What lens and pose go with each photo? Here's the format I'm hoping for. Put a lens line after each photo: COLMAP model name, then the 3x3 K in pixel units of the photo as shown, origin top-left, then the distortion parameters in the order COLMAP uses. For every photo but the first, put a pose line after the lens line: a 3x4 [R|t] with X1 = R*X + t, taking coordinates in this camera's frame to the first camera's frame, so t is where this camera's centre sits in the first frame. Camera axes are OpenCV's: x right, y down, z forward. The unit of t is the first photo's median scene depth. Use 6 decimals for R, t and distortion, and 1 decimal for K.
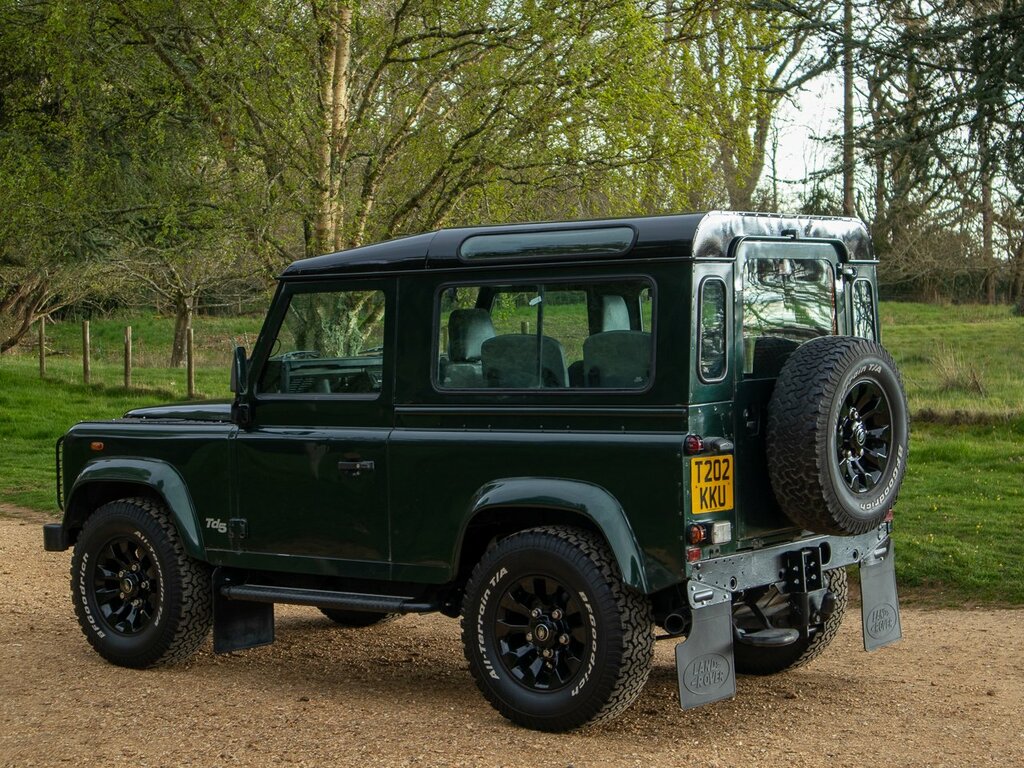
lens RADIAL K [[1989.0, 0, 512.0], [0, 1989.0, 384.0], [0, 0, 1]] dist [-0.060549, -0.127633]
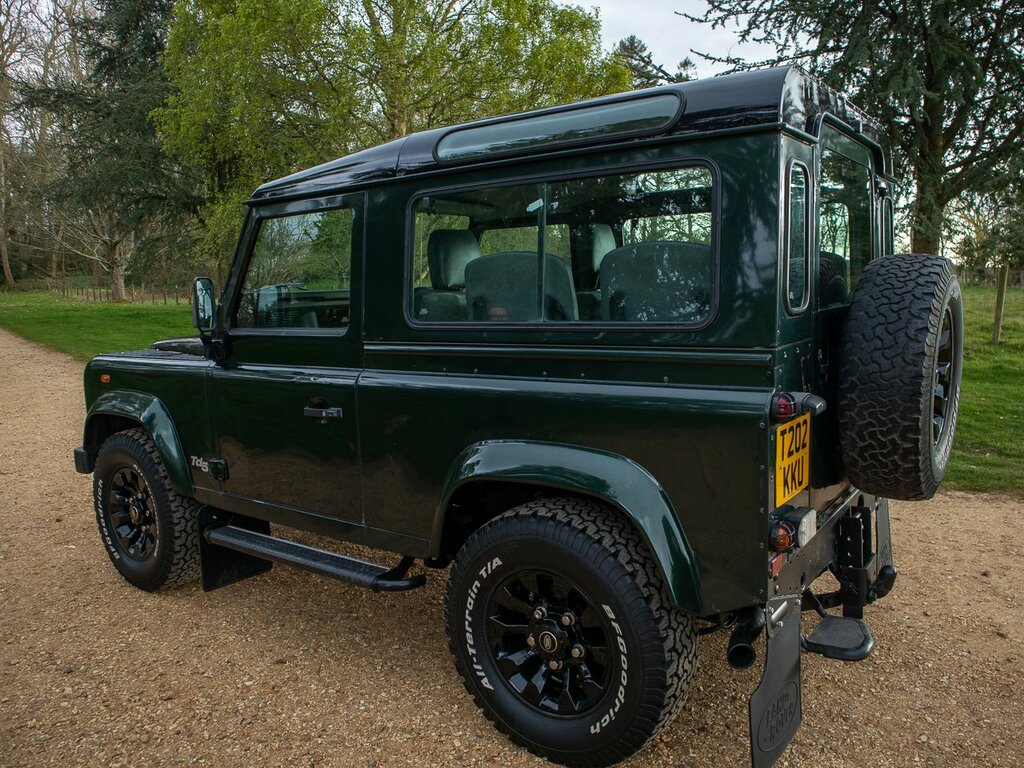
lens RADIAL K [[797.8, 0, 518.3], [0, 797.8, 380.3], [0, 0, 1]] dist [-0.124611, 0.076724]
pose [[0.999321, -0.012585, 0.034622, -0.005746], [0.009468, 0.996006, 0.088778, -0.002749], [-0.035601, -0.088390, 0.995450, 0.700850]]
